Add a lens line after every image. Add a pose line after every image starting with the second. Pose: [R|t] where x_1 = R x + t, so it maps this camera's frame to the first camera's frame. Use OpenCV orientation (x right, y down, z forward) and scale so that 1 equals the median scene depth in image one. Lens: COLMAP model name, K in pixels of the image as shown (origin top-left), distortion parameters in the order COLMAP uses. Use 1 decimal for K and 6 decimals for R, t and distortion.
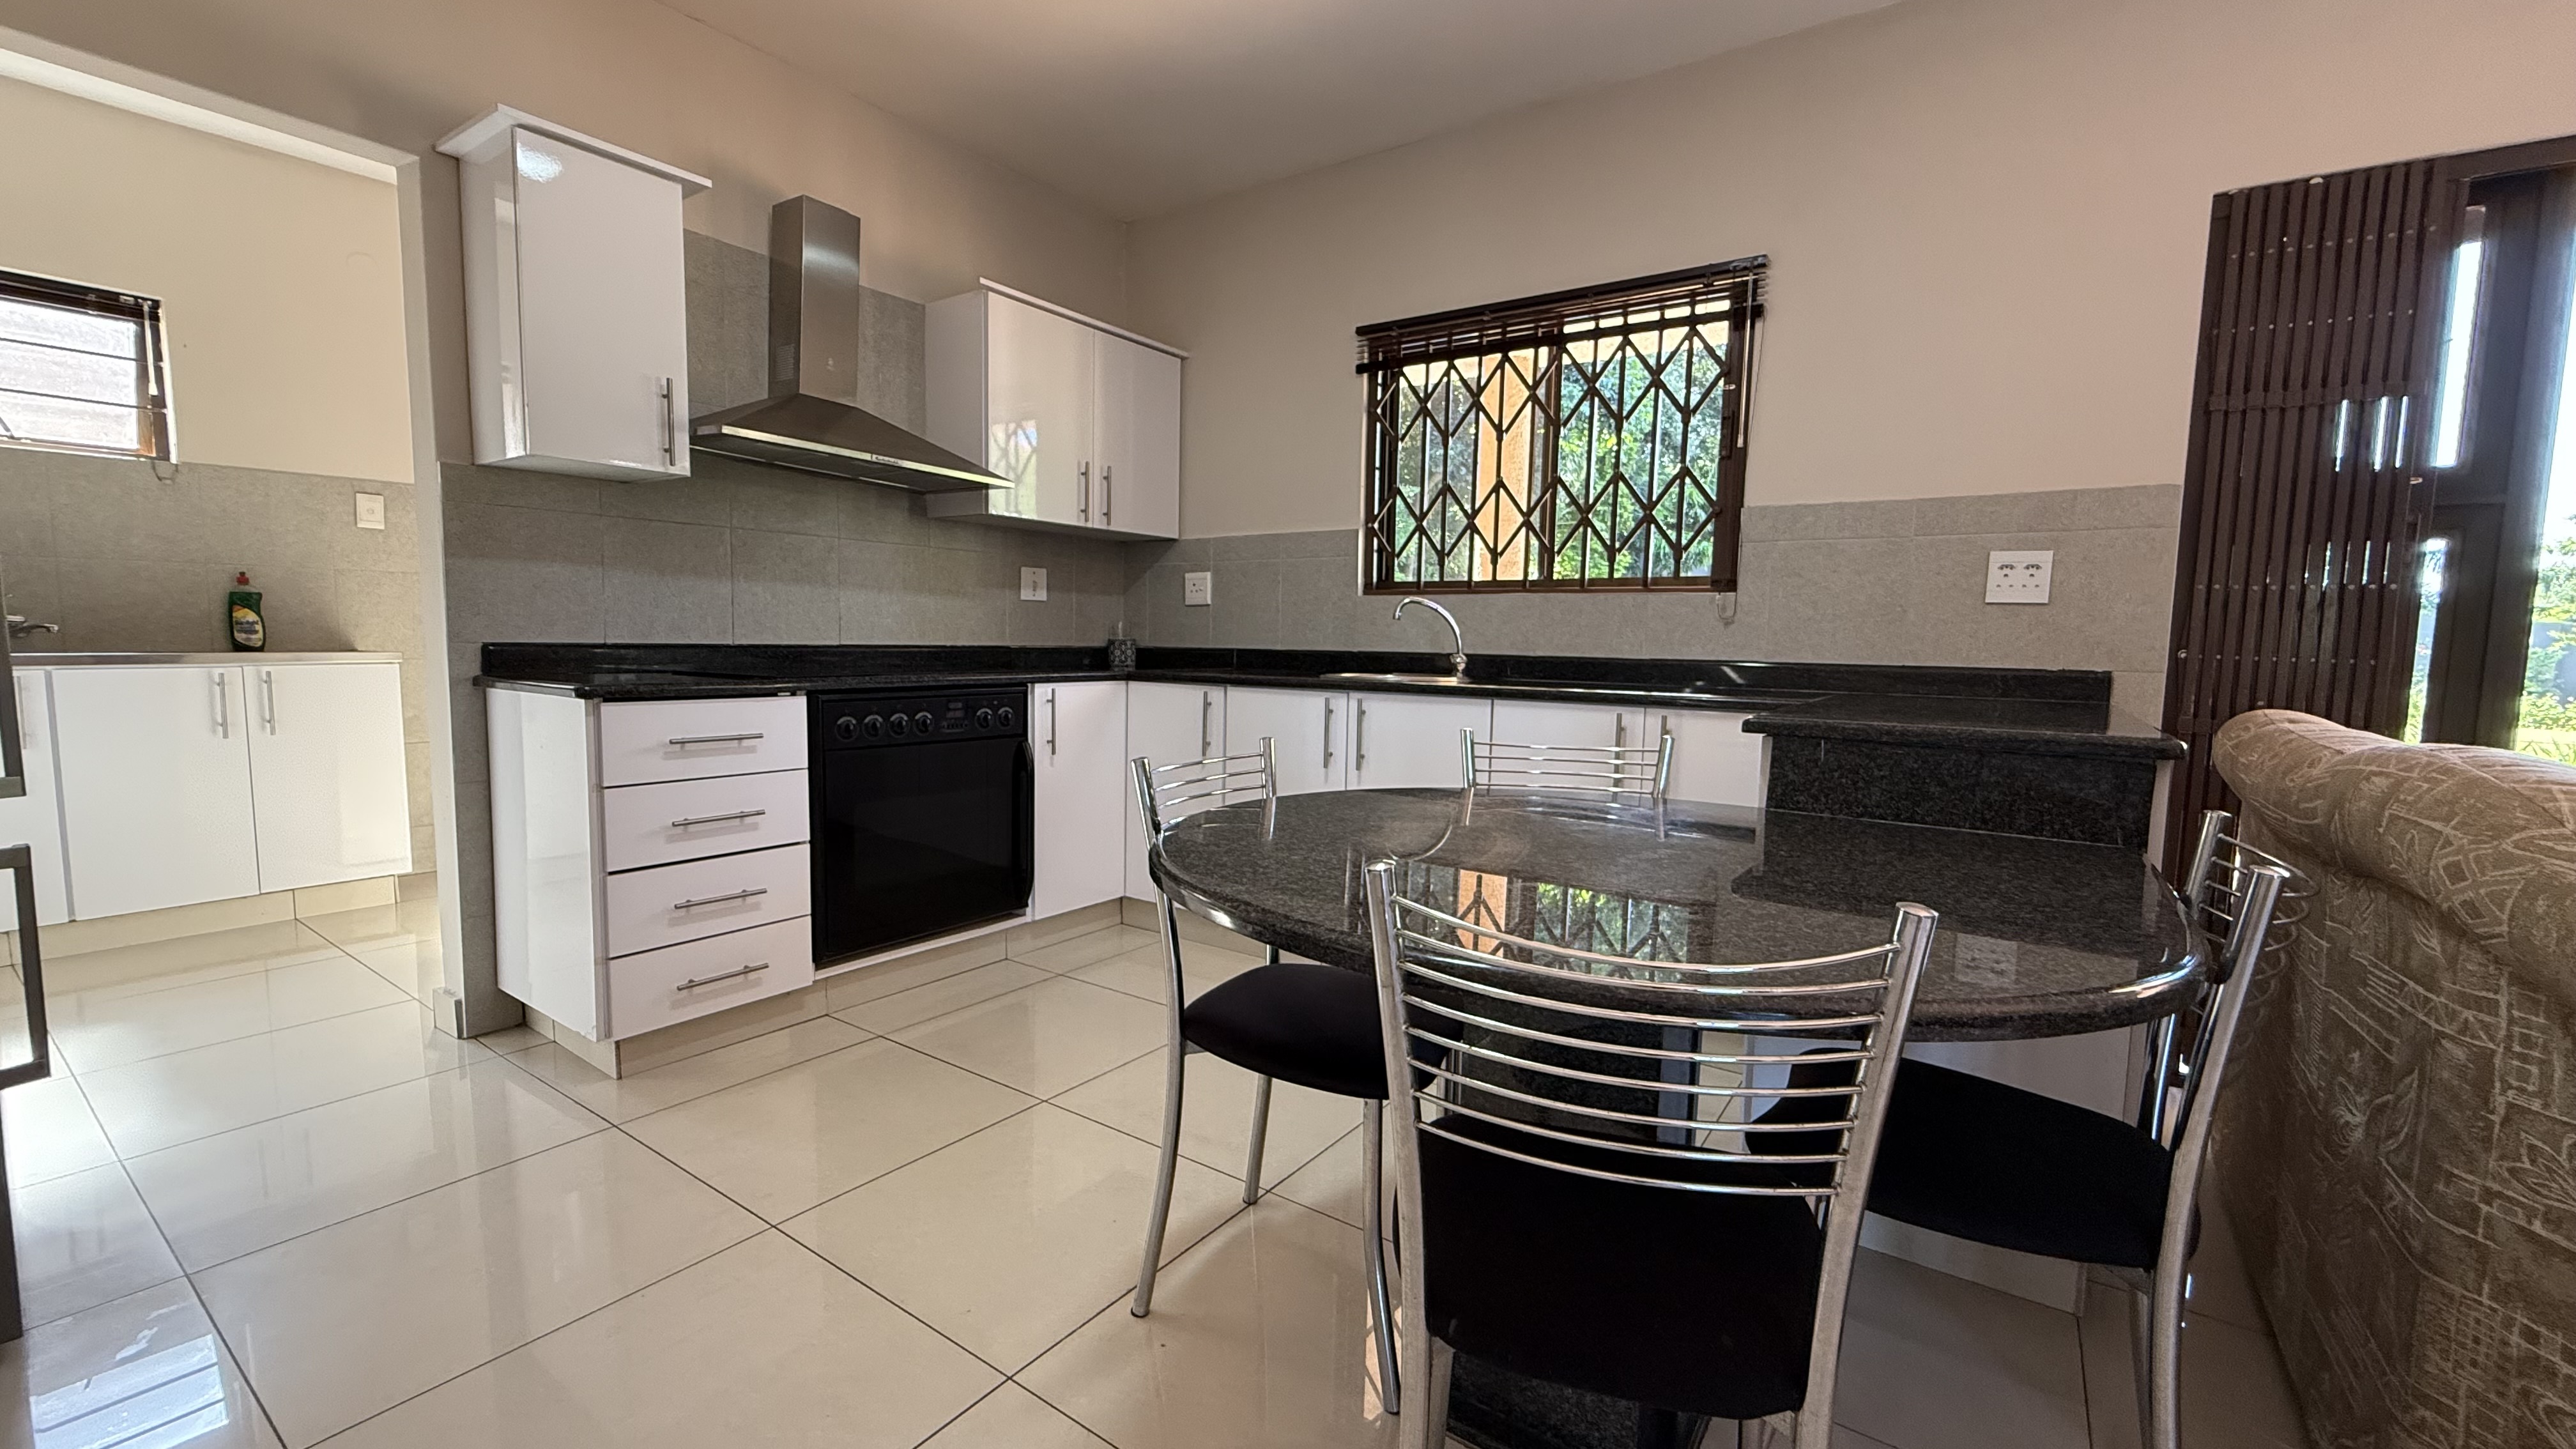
lens RADIAL K [[1033.7, 0, 1274.3], [0, 1033.7, 715.6], [0, 0, 1]] dist [0.002859, 0.000325]
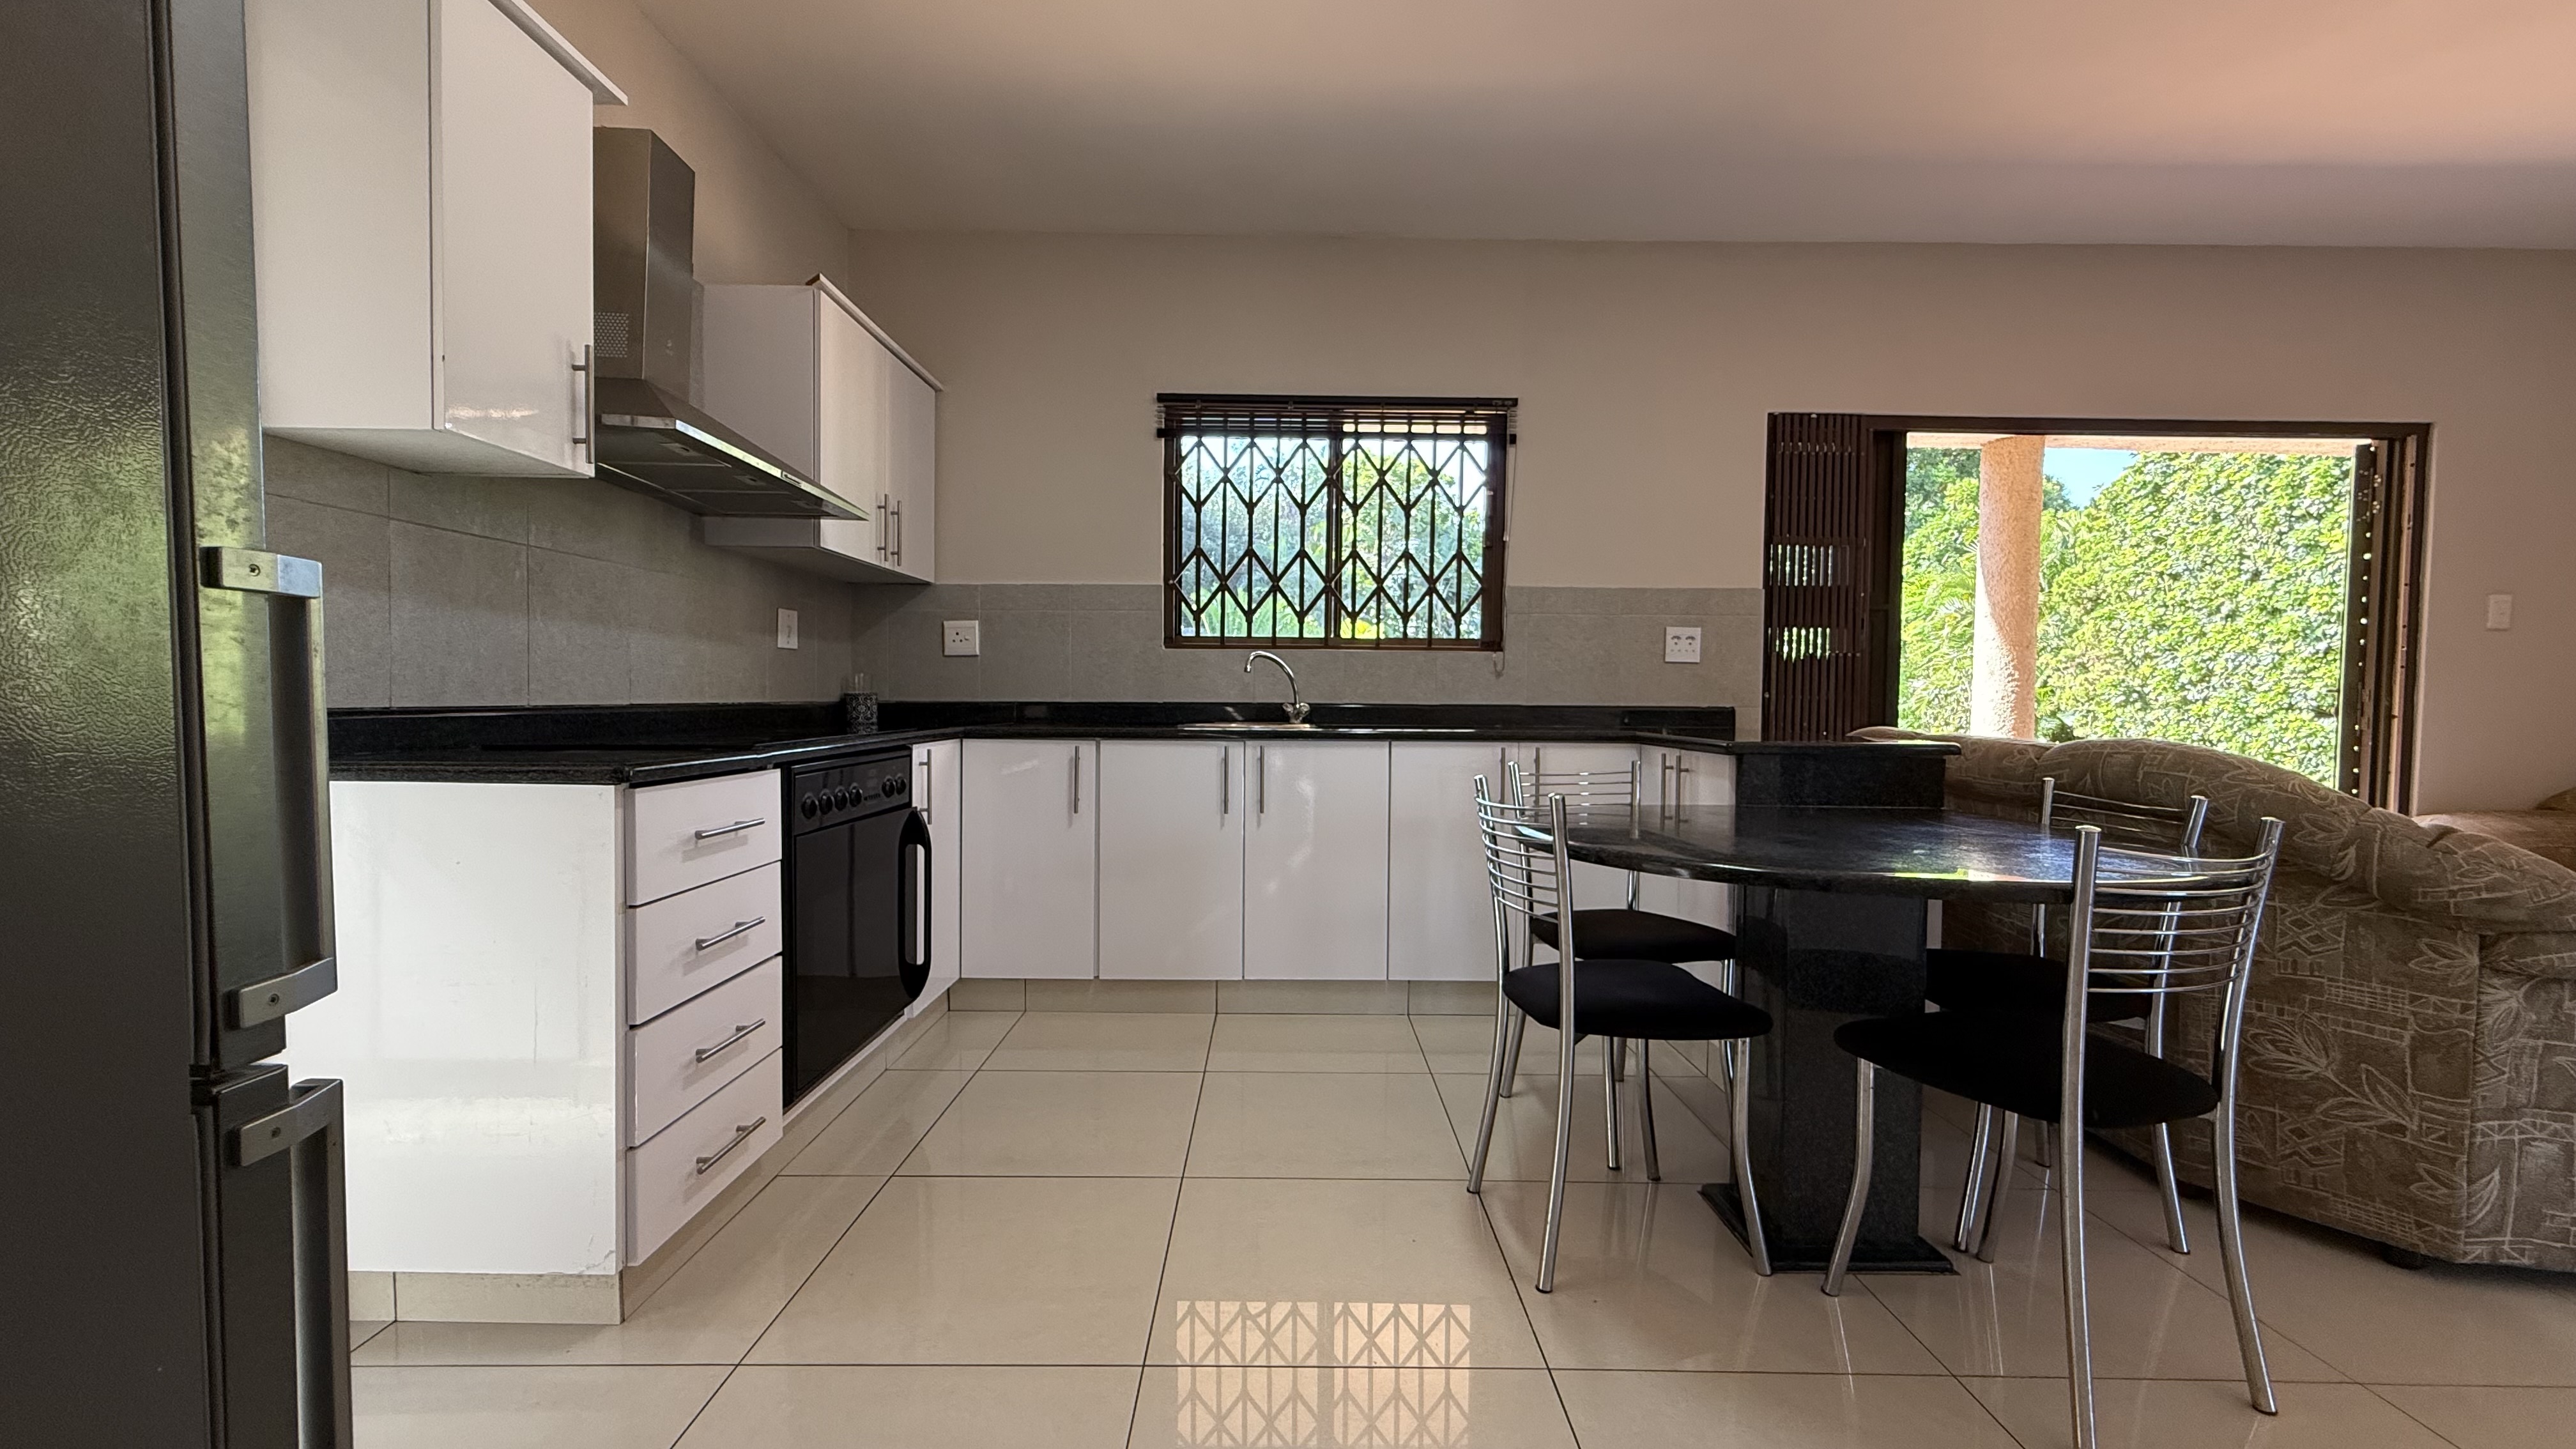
lens RADIAL K [[1025.8, 0, 1282.0], [0, 1025.8, 728.0], [0, 0, 1]] dist [-0.000180, 0.000387]
pose [[0.816517, -0.030225, 0.576530, -0.499063], [0.050803, 0.998516, -0.019602, -0.012643], [-0.575082, 0.045295, 0.816841, 0.113923]]
